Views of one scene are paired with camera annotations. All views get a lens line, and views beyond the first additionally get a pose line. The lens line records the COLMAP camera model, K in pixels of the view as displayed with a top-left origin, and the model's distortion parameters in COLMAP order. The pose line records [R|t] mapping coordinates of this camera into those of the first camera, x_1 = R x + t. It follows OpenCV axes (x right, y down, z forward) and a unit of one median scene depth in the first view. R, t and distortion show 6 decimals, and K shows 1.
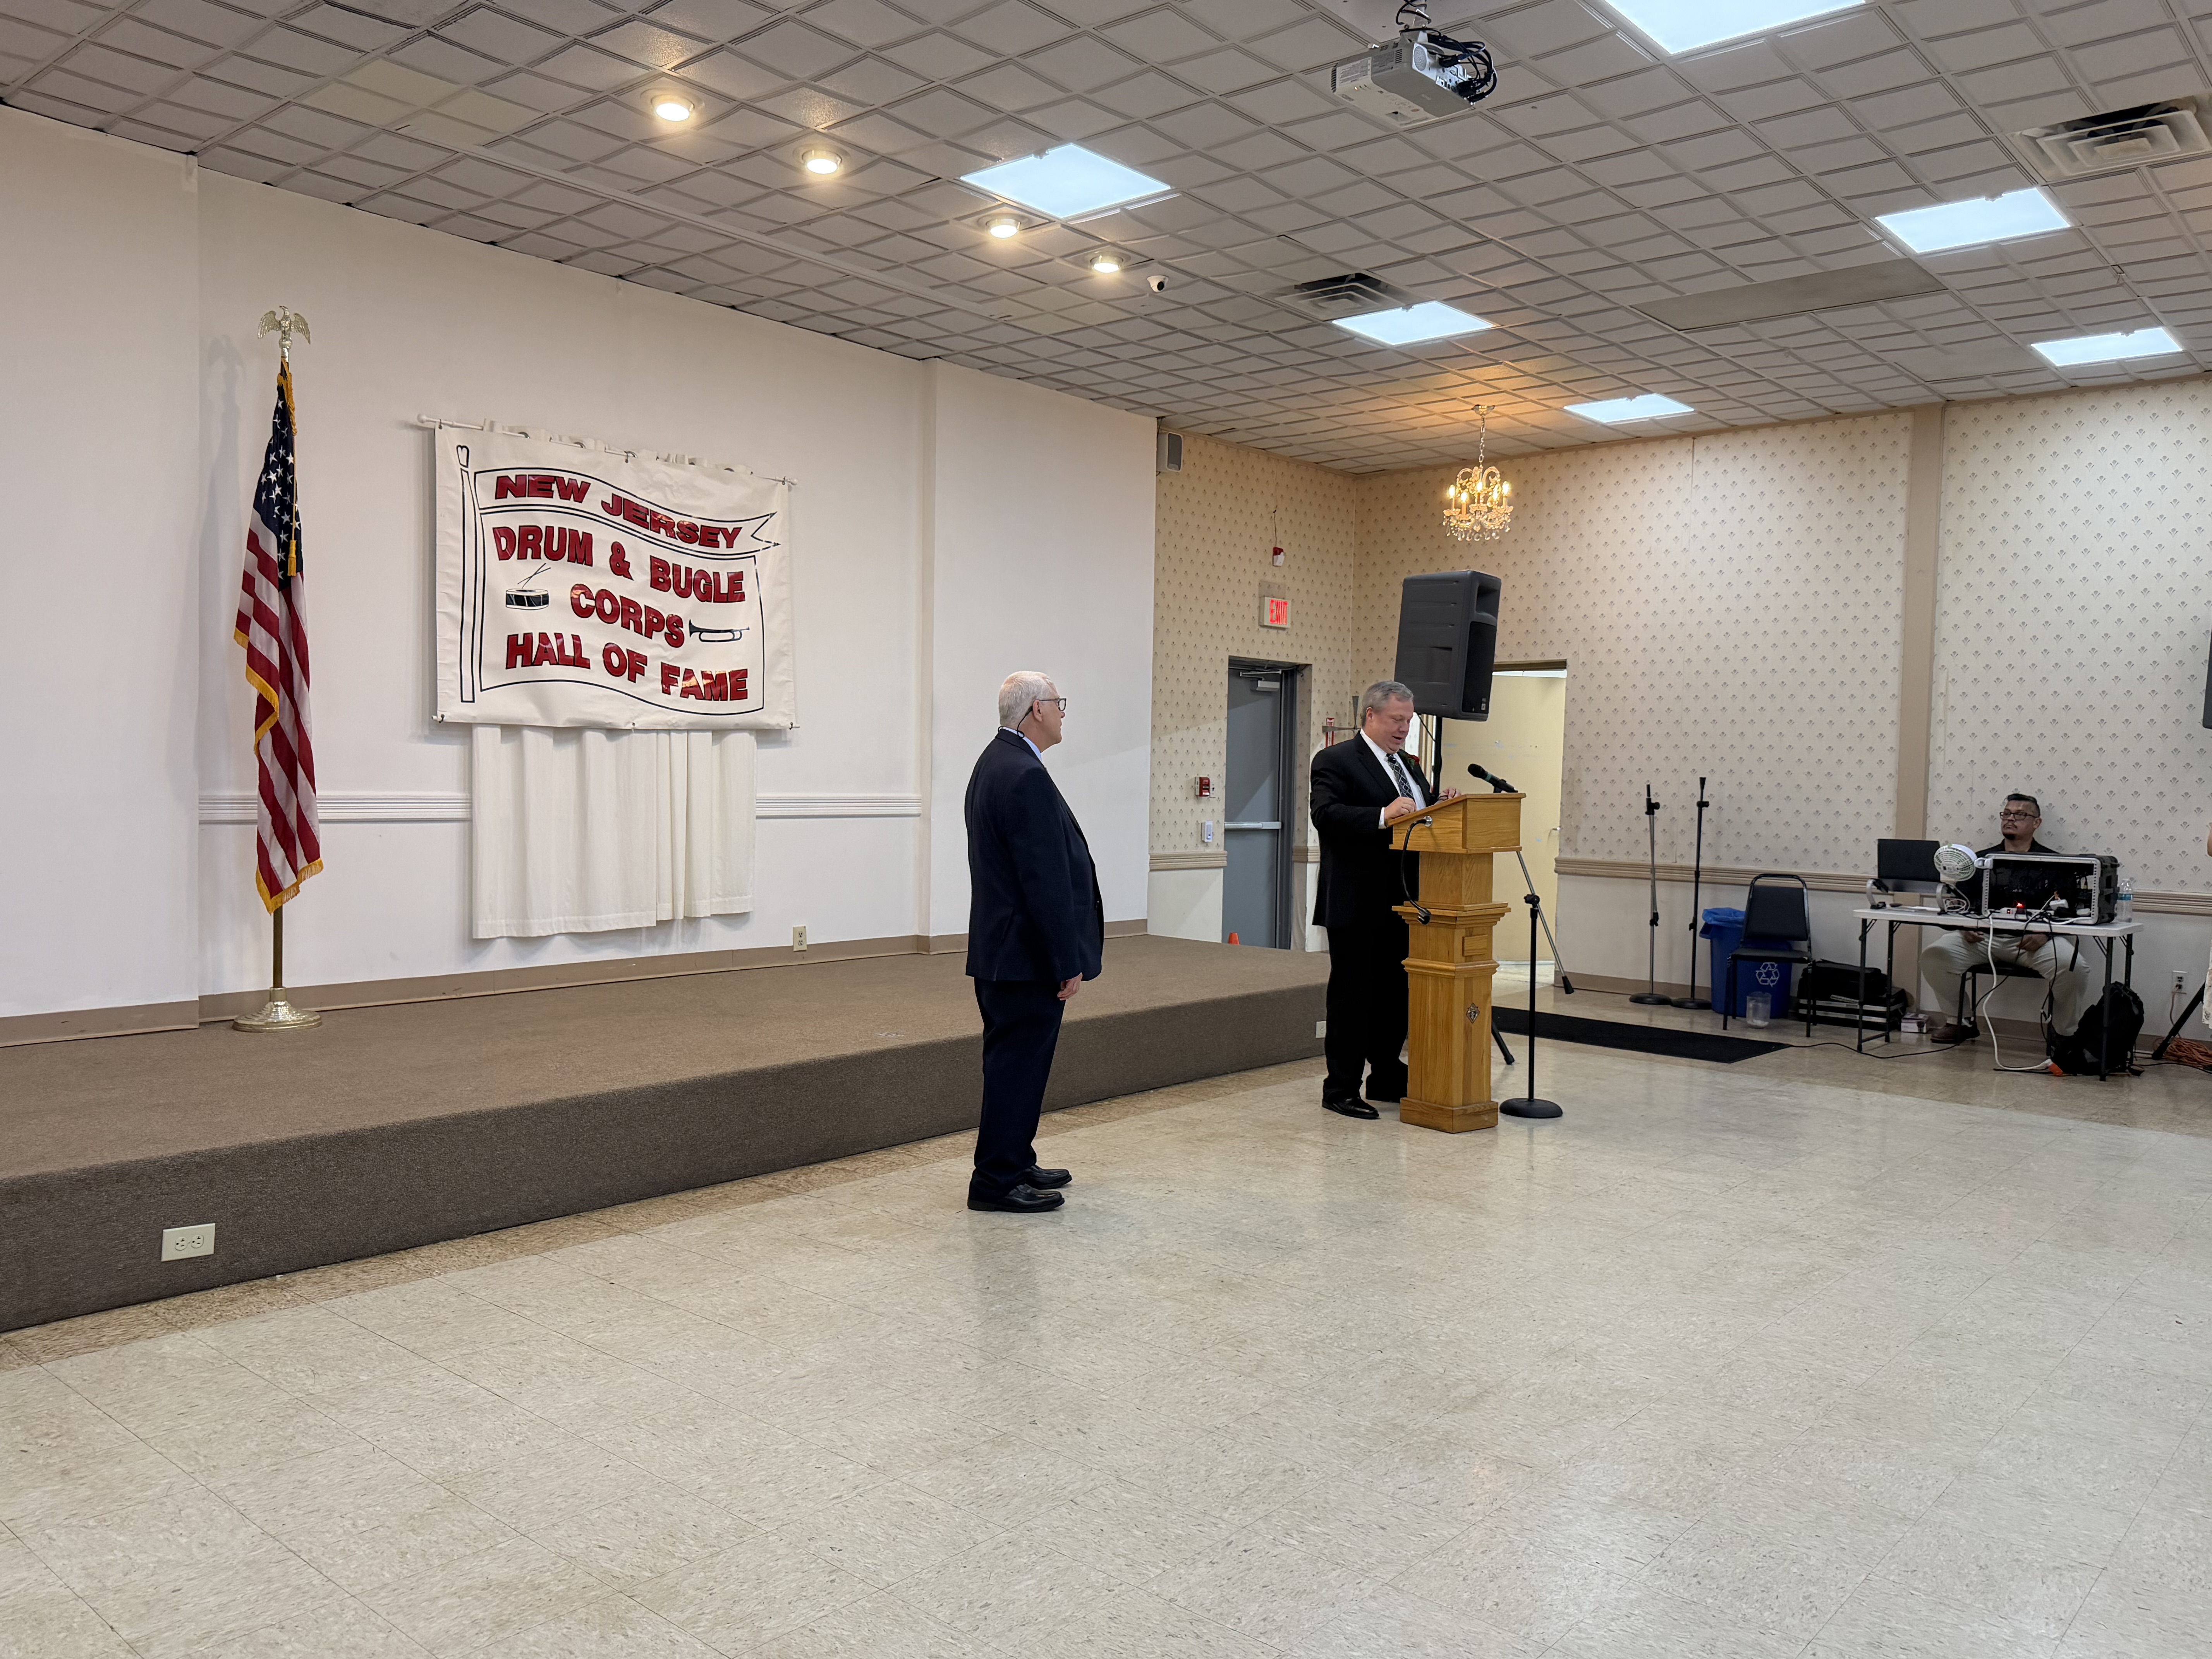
lens RADIAL K [[1661.0, 0, 1108.1], [0, 1661.0, 834.0], [0, 0, 1]] dist [0.181002, -0.387884]
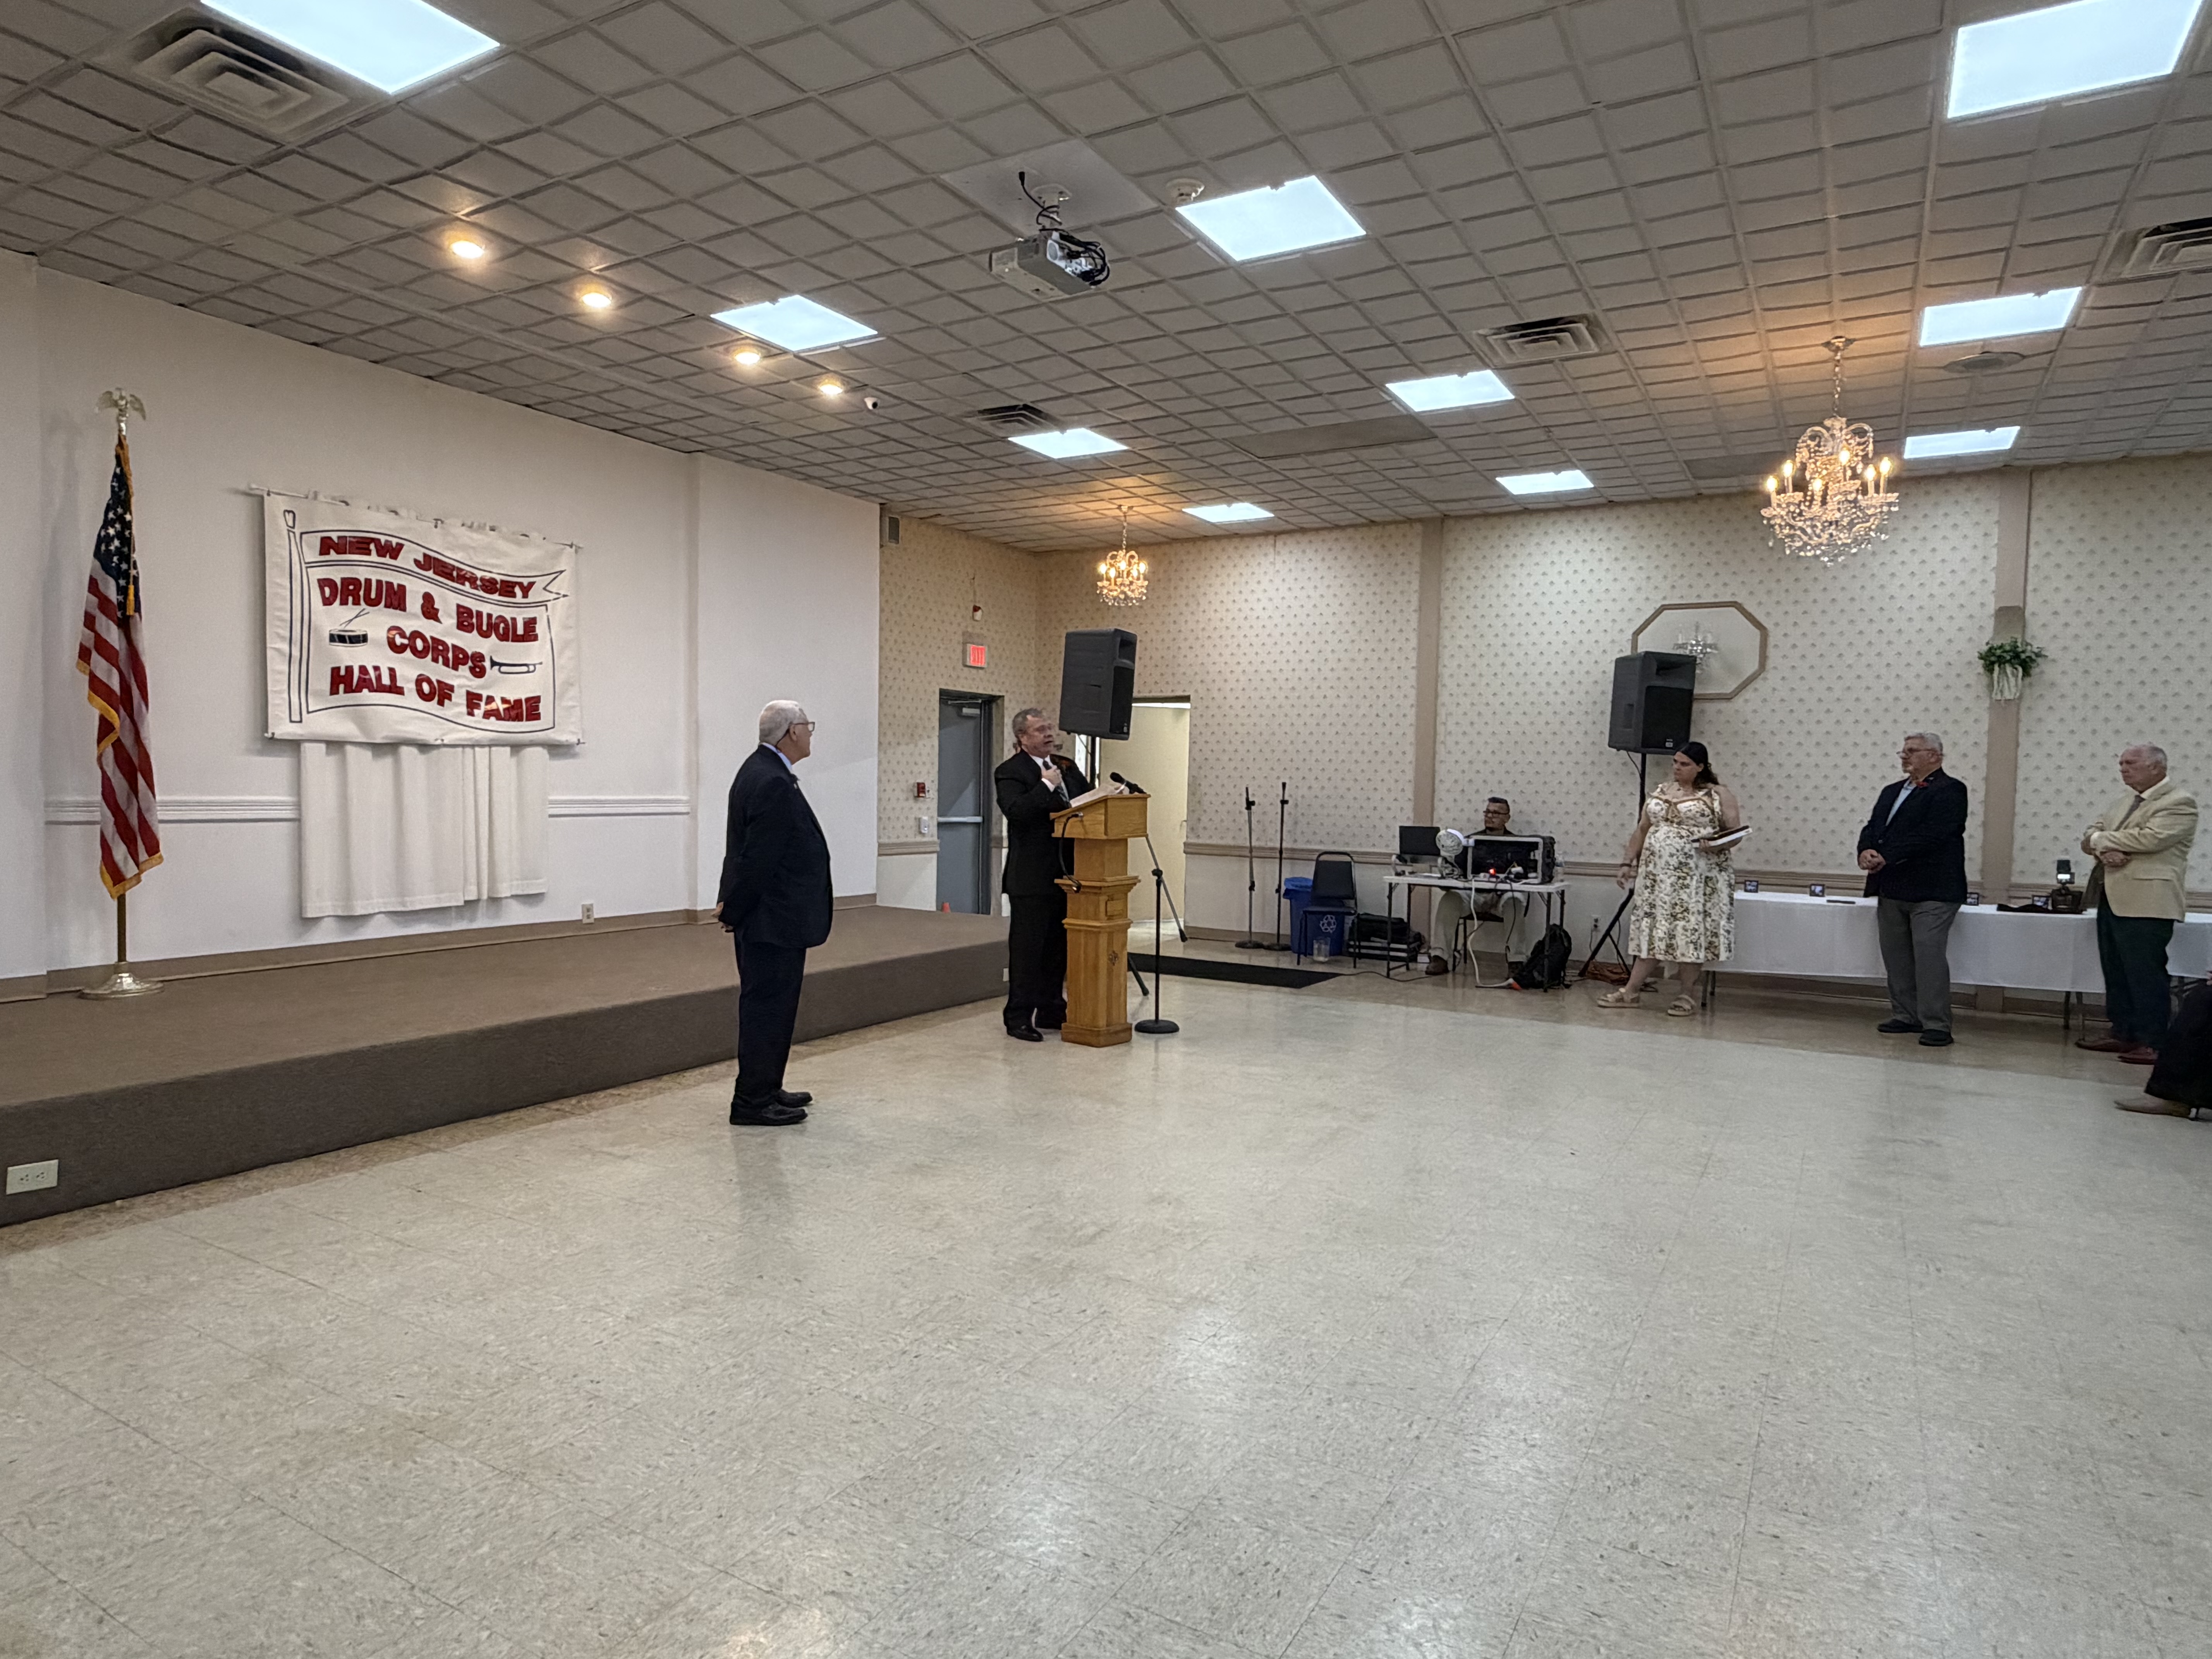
lens RADIAL K [[1296.2, 0, 1097.0], [0, 1296.2, 831.9], [0, 0, 1]] dist [0.002333, 0.000182]
pose [[0.983713, -0.009121, 0.179516, 0.015956], [0.008430, 0.999954, 0.004608, 0.000915], [-0.179550, -0.003020, 0.983744, -0.014673]]
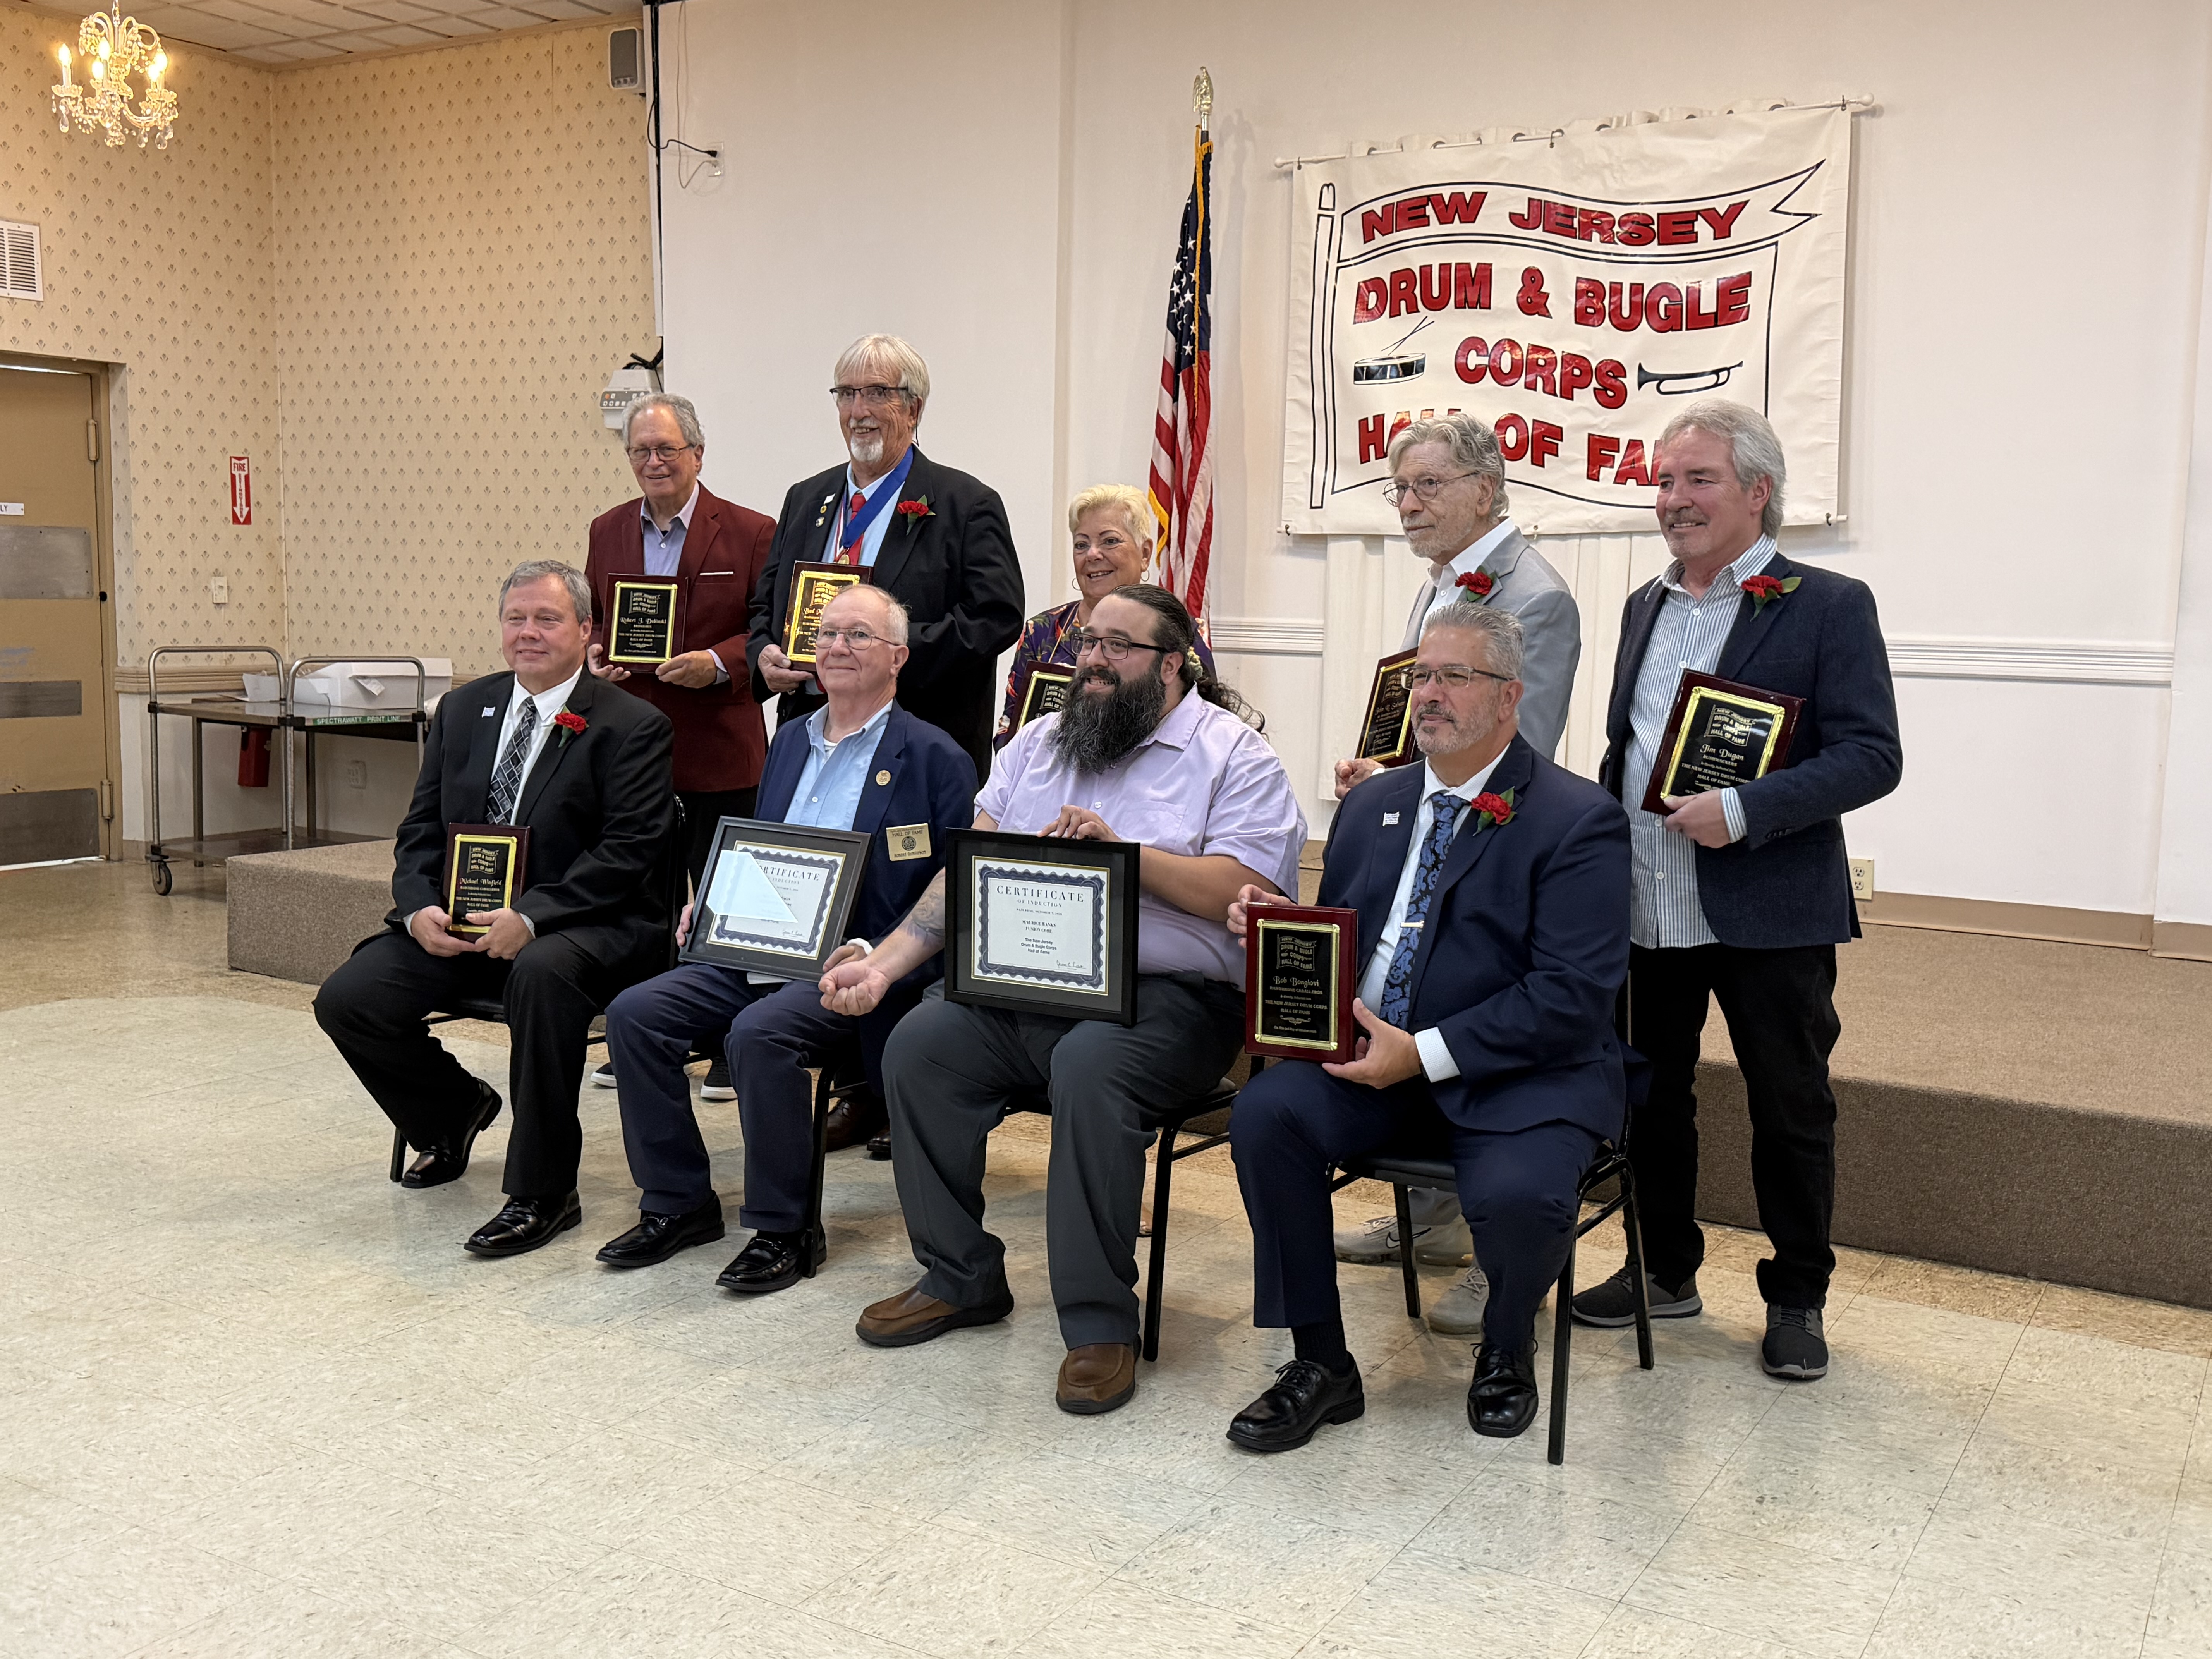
lens RADIAL K [[2100.8, 0, 1099.9], [0, 2100.8, 829.6], [0, 0, 1]] dist [0.173104, -0.379073]
pose [[0.192015, 0.094951, -0.976788, 0.537825], [-0.055281, 0.994775, 0.085833, -0.005367], [0.979834, 0.037517, 0.196260, 0.624000]]
